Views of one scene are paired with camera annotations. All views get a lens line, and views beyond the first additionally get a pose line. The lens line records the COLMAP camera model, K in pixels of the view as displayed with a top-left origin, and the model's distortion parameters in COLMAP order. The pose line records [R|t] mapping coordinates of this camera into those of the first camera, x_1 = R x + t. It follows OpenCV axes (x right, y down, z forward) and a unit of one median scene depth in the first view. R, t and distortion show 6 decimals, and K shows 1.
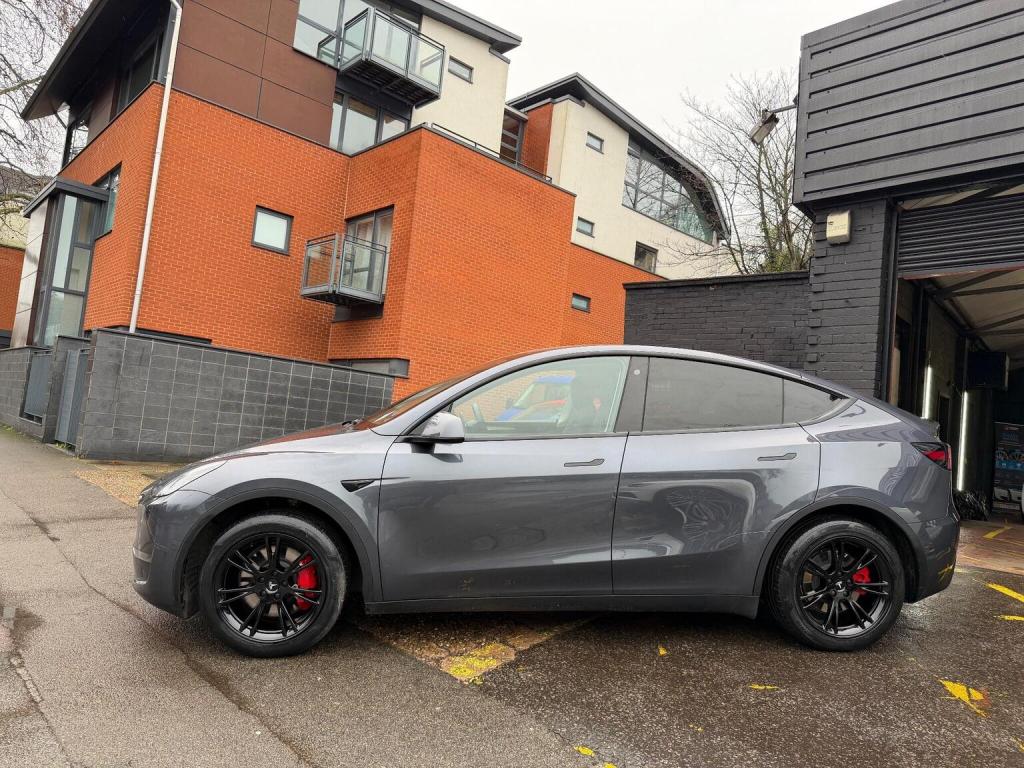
lens RADIAL K [[714.7, 0, 514.2], [0, 714.7, 389.8], [0, 0, 1]] dist [0.039509, -0.056117]
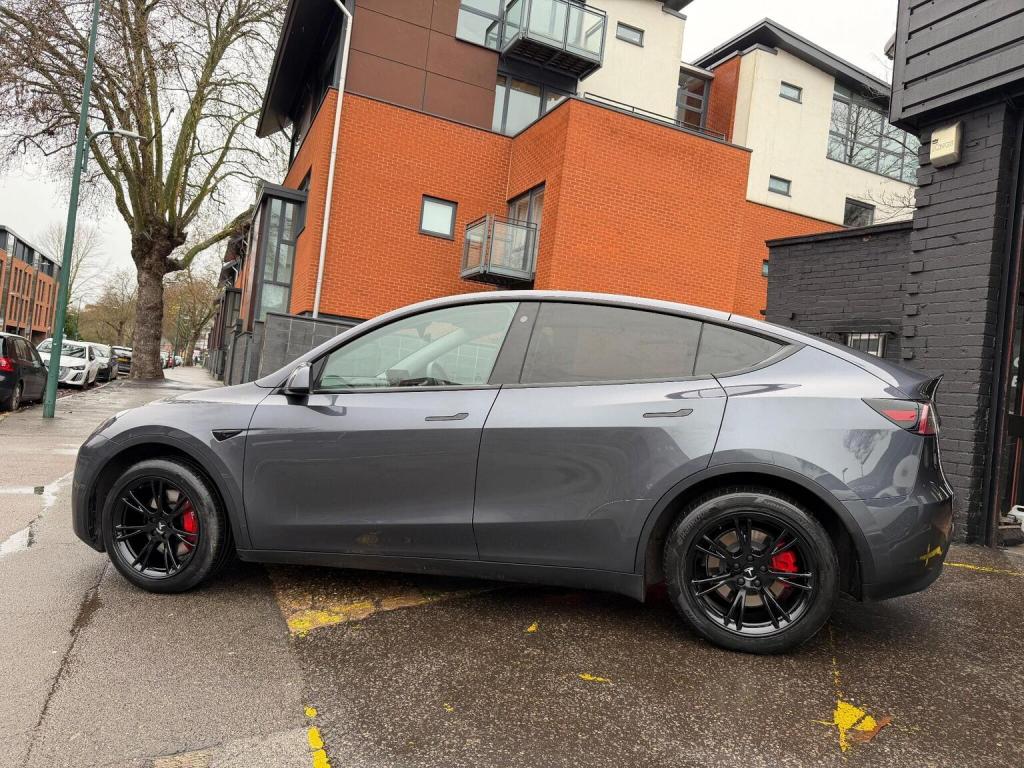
lens RADIAL K [[714.7, 0, 514.2], [0, 714.7, 389.8], [0, 0, 1]] dist [0.039509, -0.056117]
pose [[0.947135, 0.000012, -0.320834, 0.249927], [0.007195, 0.999748, 0.021279, 0.025273], [0.320754, -0.022463, 0.946896, 0.080950]]
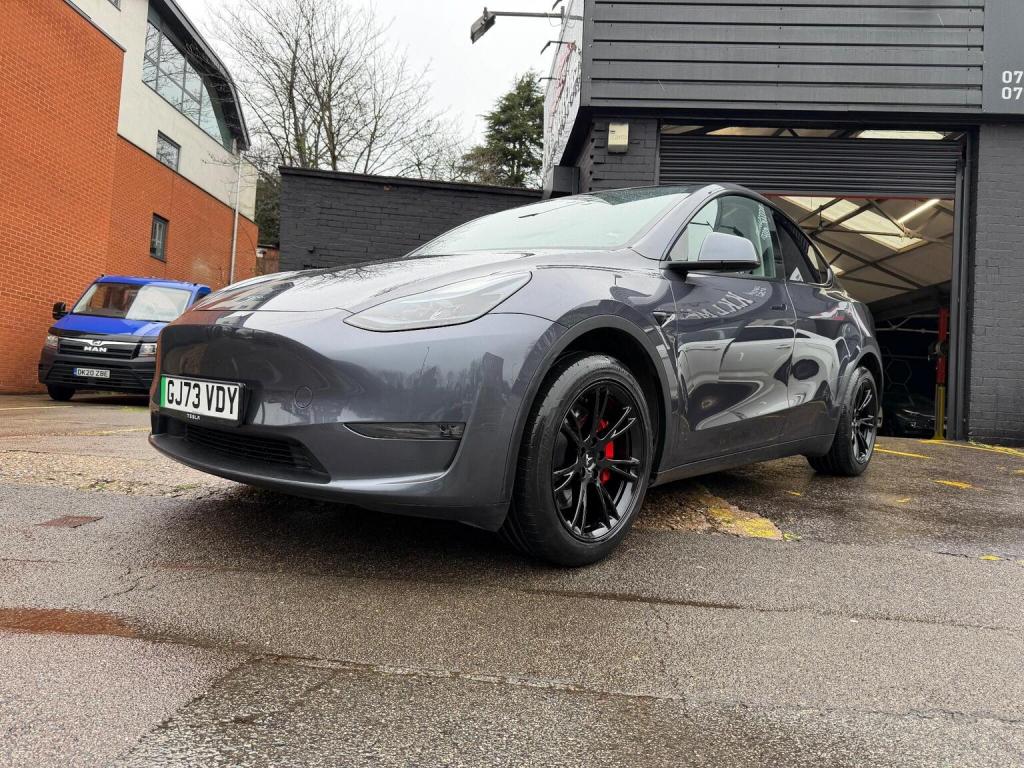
lens RADIAL K [[714.7, 0, 514.2], [0, 714.7, 389.8], [0, 0, 1]] dist [0.039509, -0.056117]
pose [[0.727840, -0.030297, 0.685078, -0.418157], [-0.028798, 0.996792, 0.074678, 0.078568], [-0.685142, -0.074082, 0.724632, 0.286521]]
